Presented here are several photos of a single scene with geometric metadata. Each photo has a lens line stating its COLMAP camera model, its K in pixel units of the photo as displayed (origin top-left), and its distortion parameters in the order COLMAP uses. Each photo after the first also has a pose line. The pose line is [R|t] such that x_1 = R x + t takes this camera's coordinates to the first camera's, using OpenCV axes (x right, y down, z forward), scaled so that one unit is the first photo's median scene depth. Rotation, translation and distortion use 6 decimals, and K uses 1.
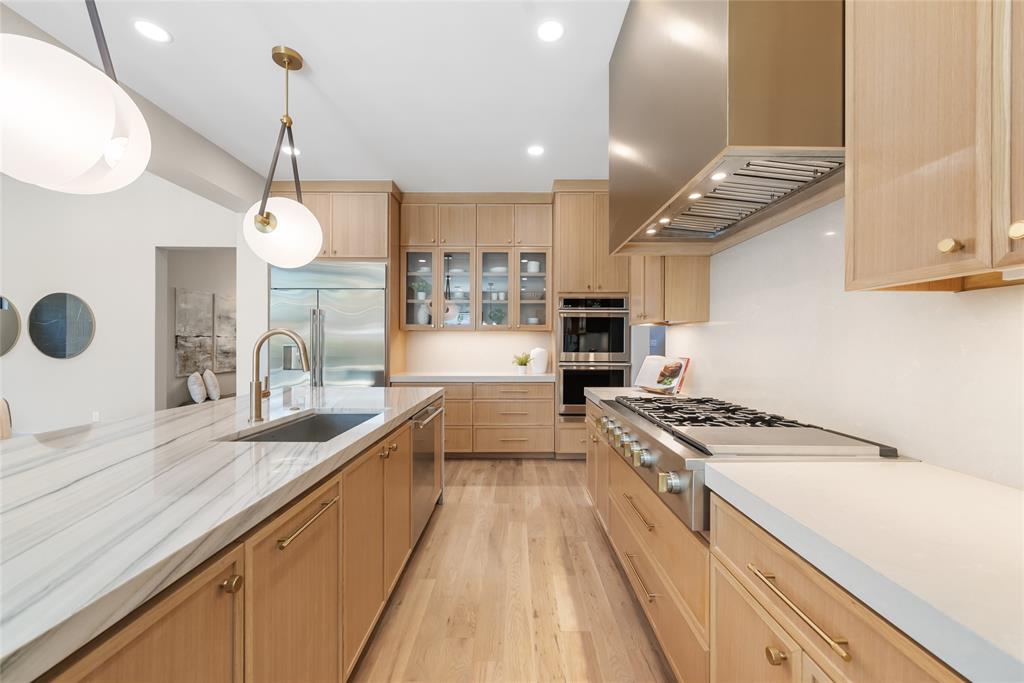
lens RADIAL K [[400.3, 0, 522.1], [0, 400.3, 340.5], [0, 0, 1]] dist [0.000570, 0.000015]
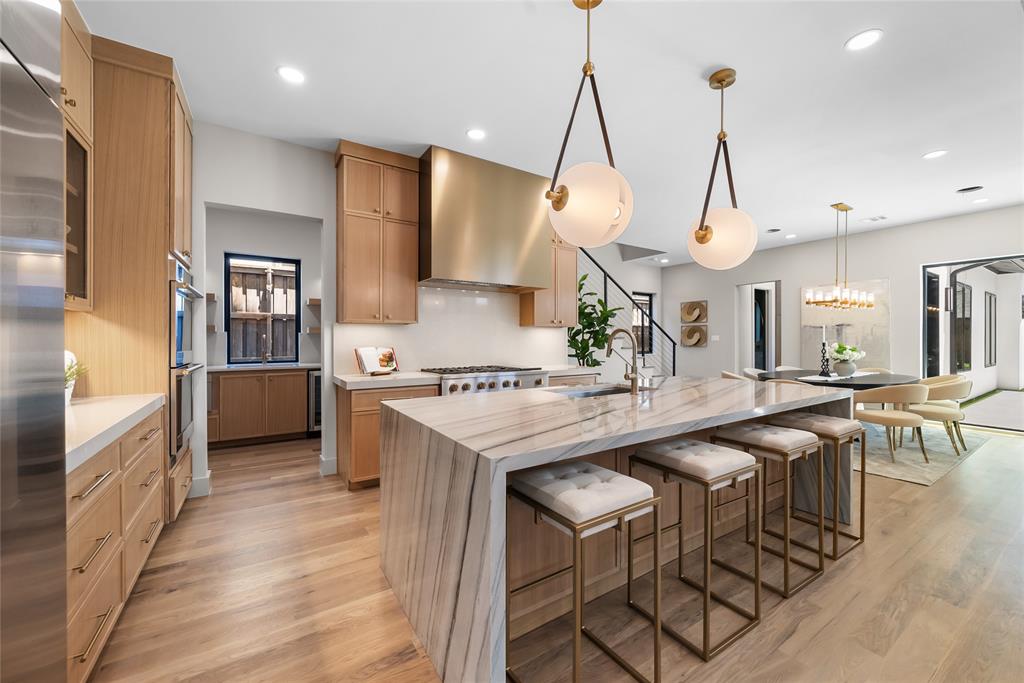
lens RADIAL K [[400.3, 0, 522.1], [0, 400.3, 340.5], [0, 0, 1]] dist [0.000570, 0.000015]
pose [[-0.545175, -0.004479, 0.838310, -0.692429], [-0.004302, 0.999988, 0.002545, 0.007674], [-0.838311, -0.002219, -0.545188, 0.888133]]
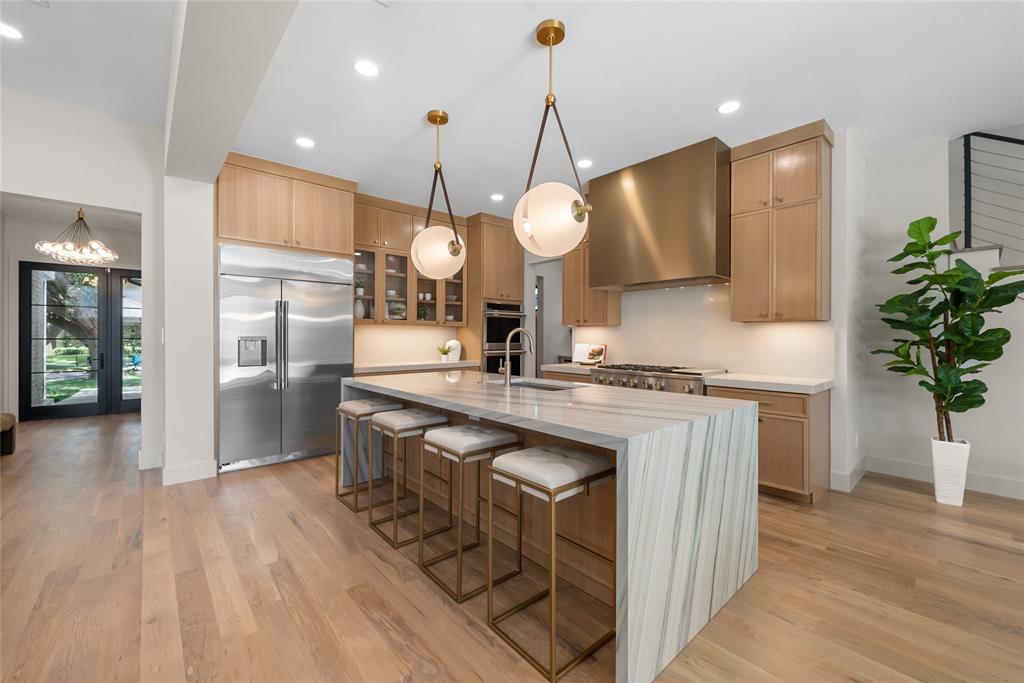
lens RADIAL K [[416.7, 0, 511.7], [0, 416.7, 337.4], [0, 0, 1]] dist [0.000222, 0.000017]
pose [[0.759601, -0.000597, 0.650389, -0.735332], [-0.005572, 0.999957, 0.007425, -0.000264], [-0.650365, -0.009264, 0.759565, -0.111745]]
